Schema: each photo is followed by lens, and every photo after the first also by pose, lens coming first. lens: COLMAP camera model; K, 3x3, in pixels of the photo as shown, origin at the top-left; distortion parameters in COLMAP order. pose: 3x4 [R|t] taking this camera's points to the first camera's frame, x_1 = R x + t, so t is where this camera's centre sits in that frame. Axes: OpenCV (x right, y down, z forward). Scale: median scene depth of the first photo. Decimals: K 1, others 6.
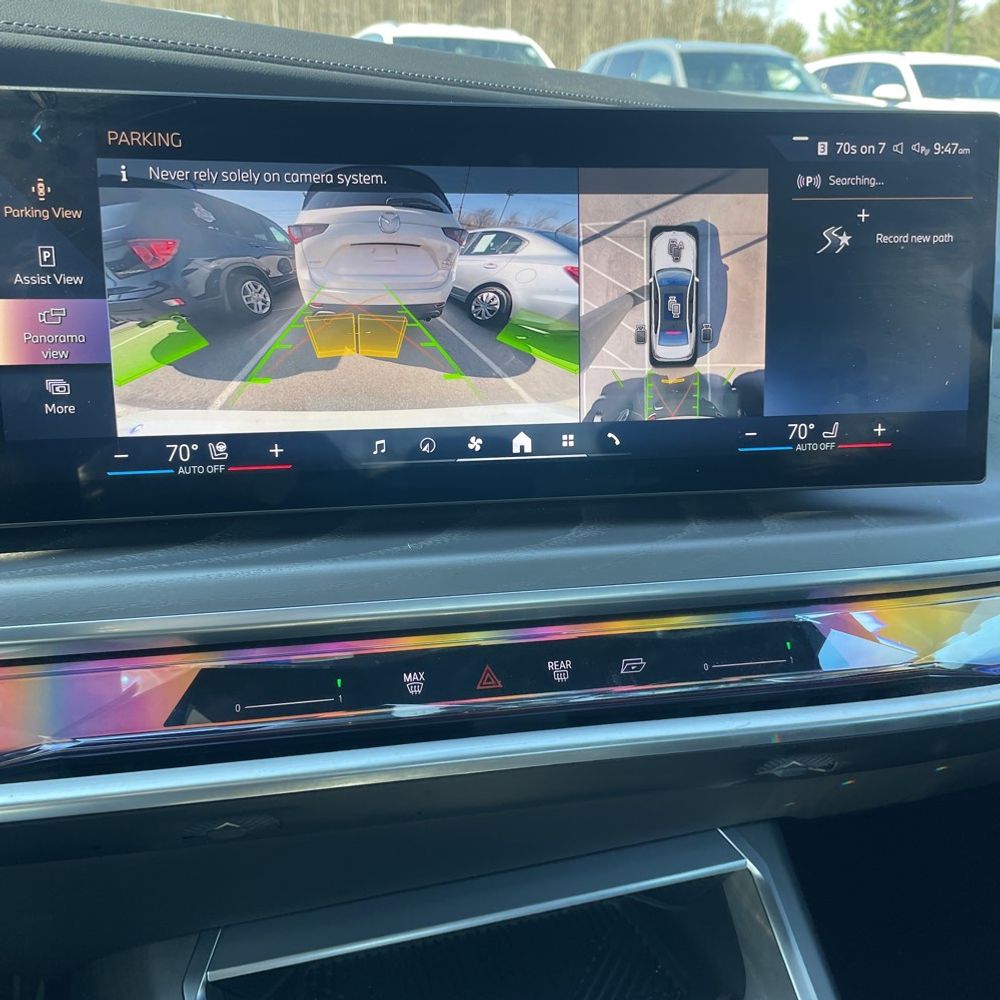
lens RADIAL K [[996.7, 0, 499.6], [0, 996.7, 501.5], [0, 0, 1]] dist [0.034554, 0.000000]
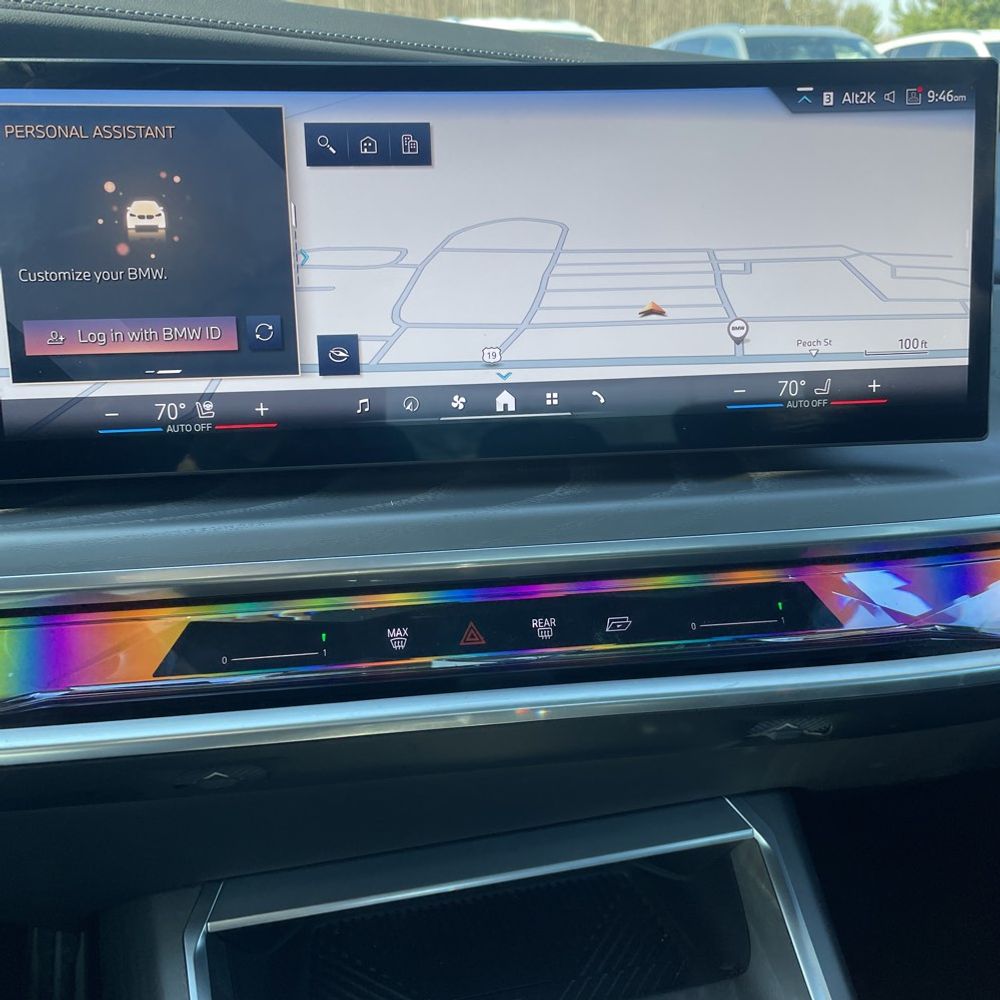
lens RADIAL K [[996.7, 0, 528.1], [0, 996.7, 503.4], [0, 0, 1]] dist [0.034554, 0.000000]
pose [[0.997507, -0.003088, -0.070502, 0.111344], [0.002794, 0.999987, -0.004265, 0.046693], [0.070514, 0.004057, 0.997503, -0.000406]]
